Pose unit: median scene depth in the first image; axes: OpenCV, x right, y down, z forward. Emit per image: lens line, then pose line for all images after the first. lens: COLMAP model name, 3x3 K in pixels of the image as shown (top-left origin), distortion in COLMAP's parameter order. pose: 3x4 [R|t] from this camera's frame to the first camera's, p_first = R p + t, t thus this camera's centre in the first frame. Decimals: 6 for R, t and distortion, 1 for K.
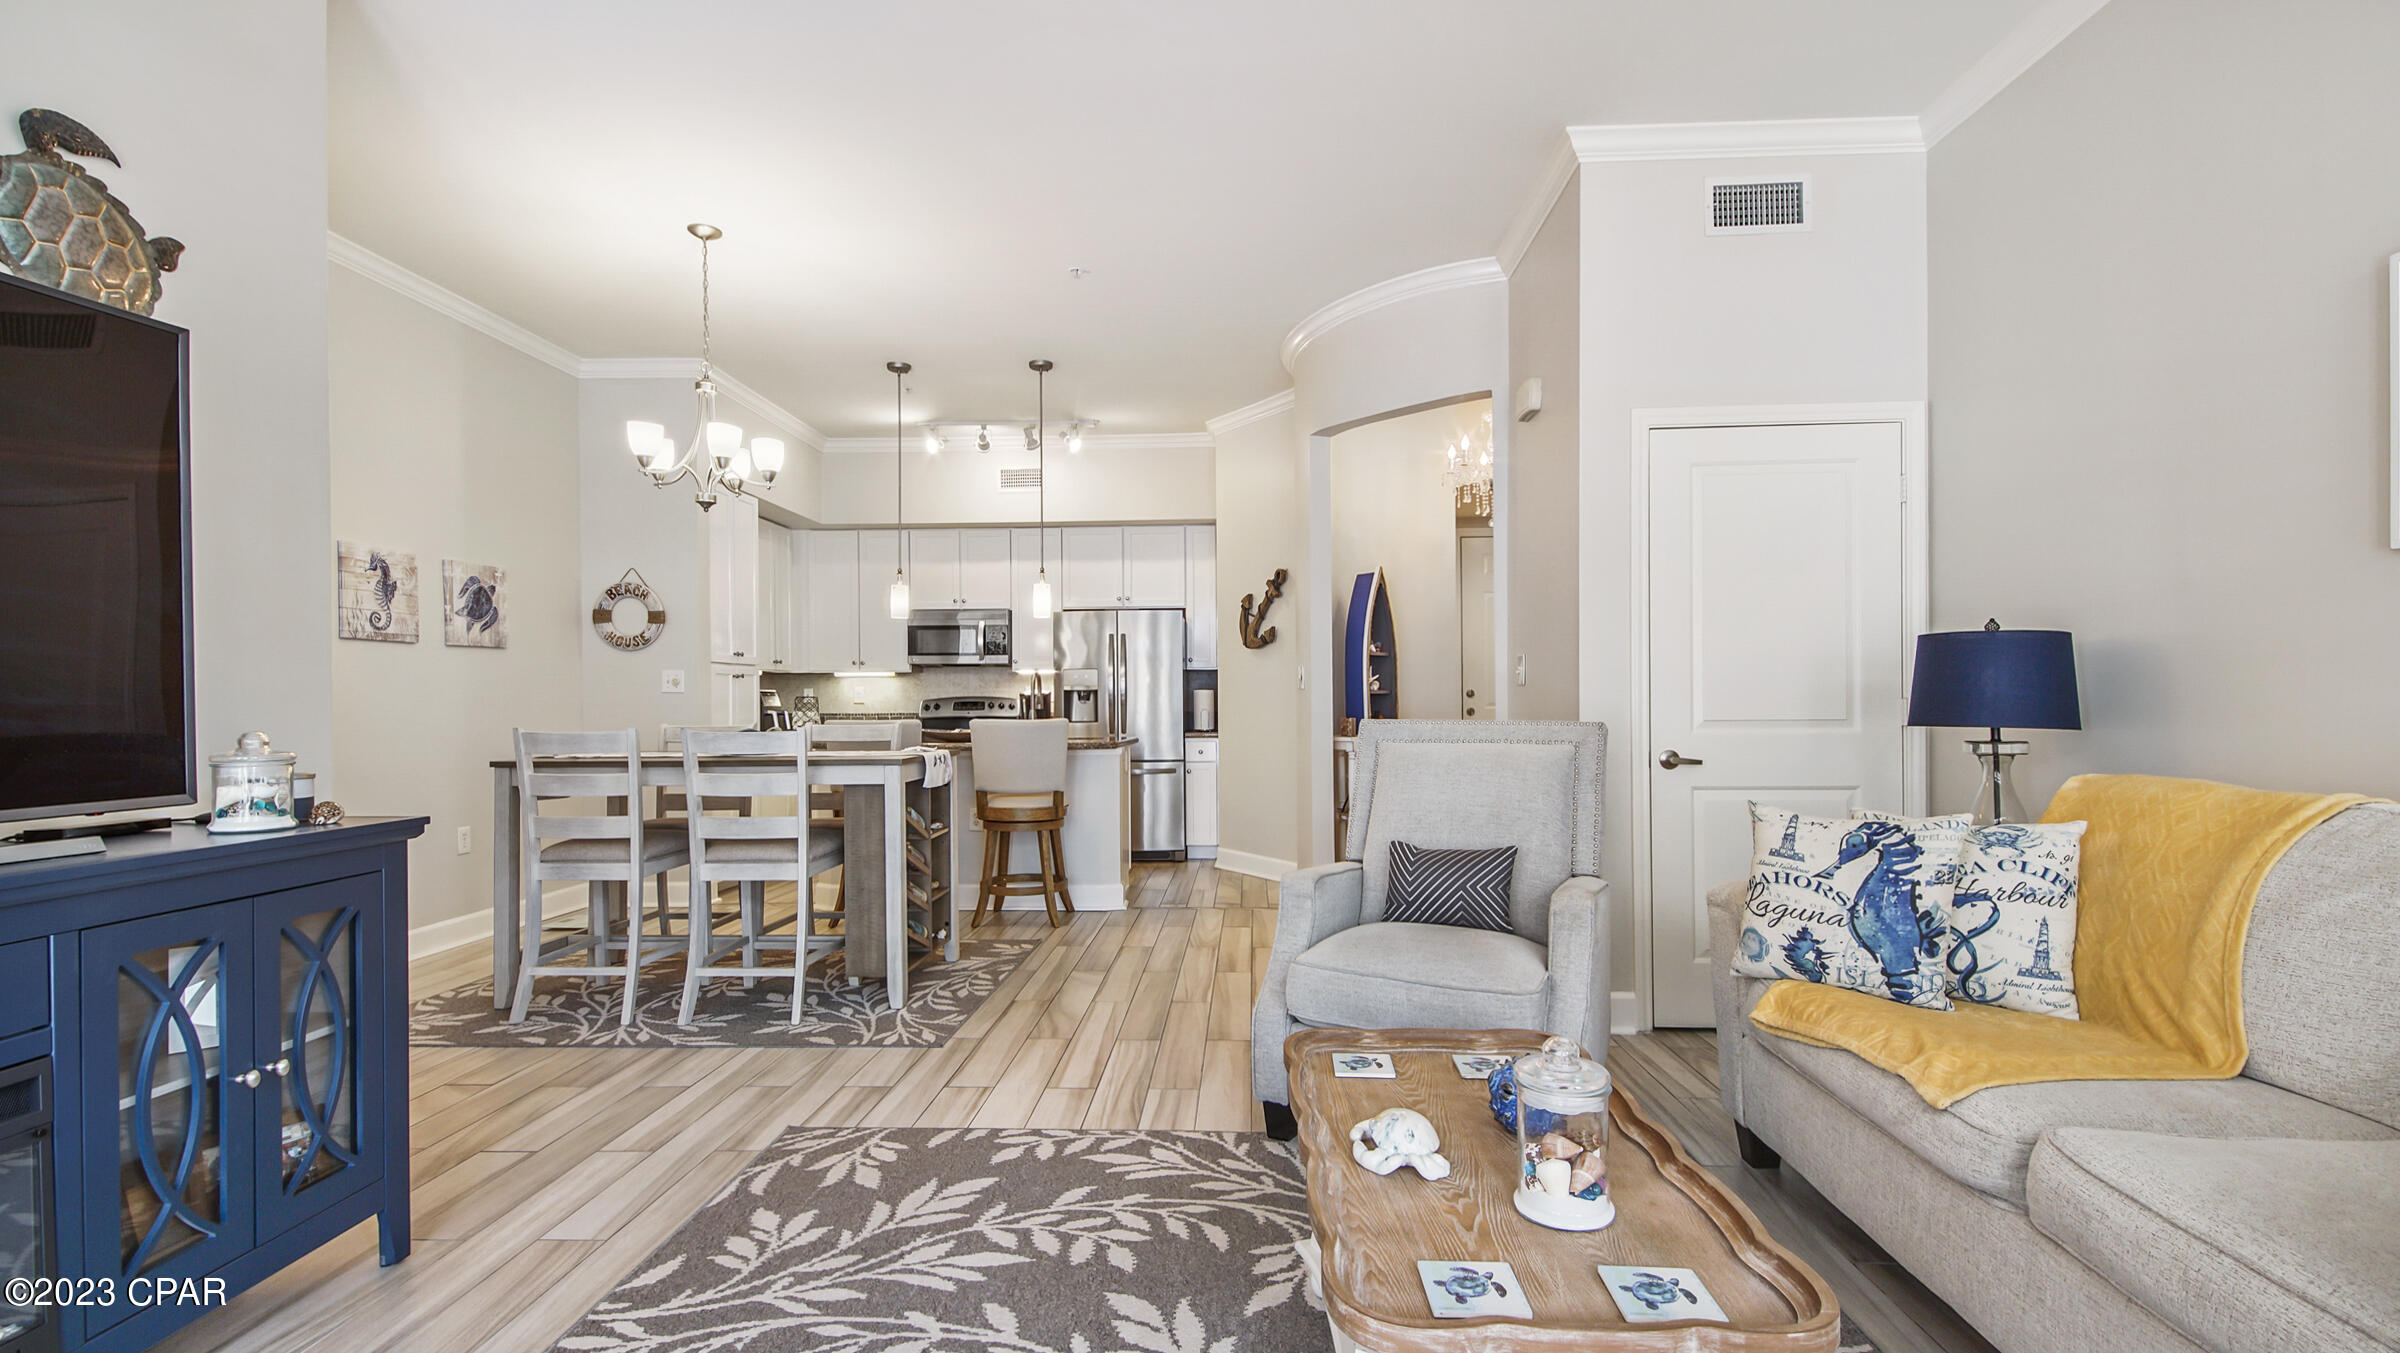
lens RADIAL K [[1051.7, 0, 1200.0], [0, 1051.7, 659.0], [0, 0, 1]] dist [0.000821, 0.000038]
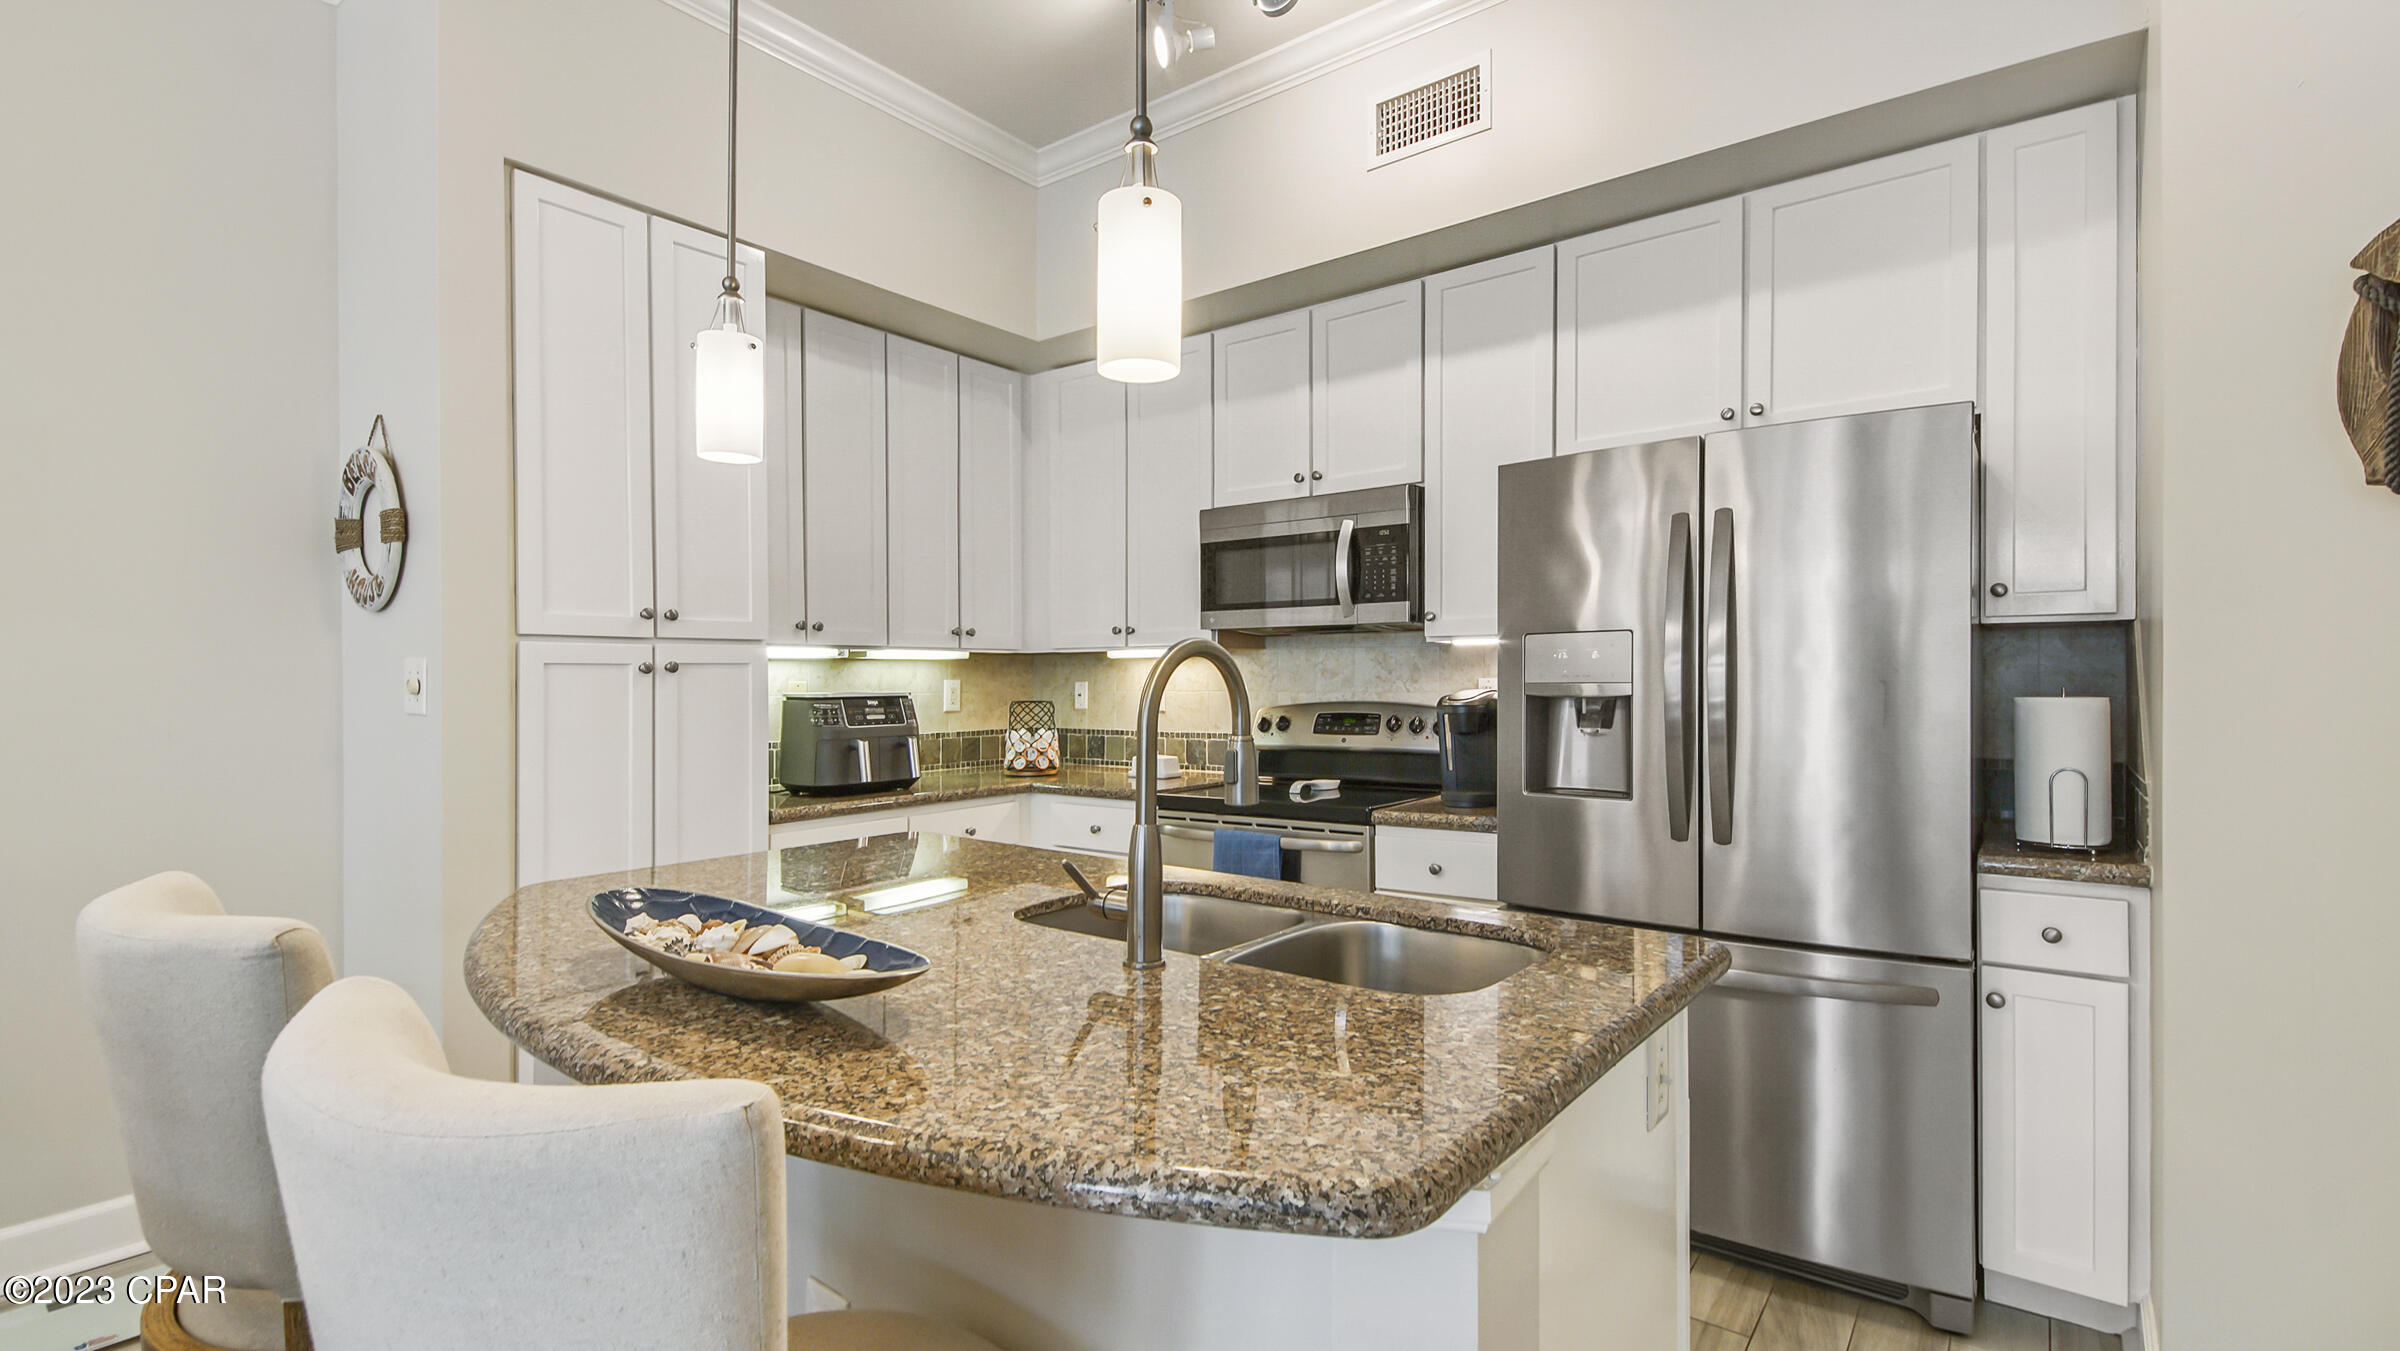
lens RADIAL K [[1104.0, 0, 1198.7], [0, 1104.0, 690.0], [0, 0, 1]] dist [0.067788, 0.000017]
pose [[0.812963, 0.004724, -0.582296, -0.005469], [0.027546, 0.998536, 0.046560, 0.008197], [0.581663, -0.053892, 0.811643, 0.616312]]
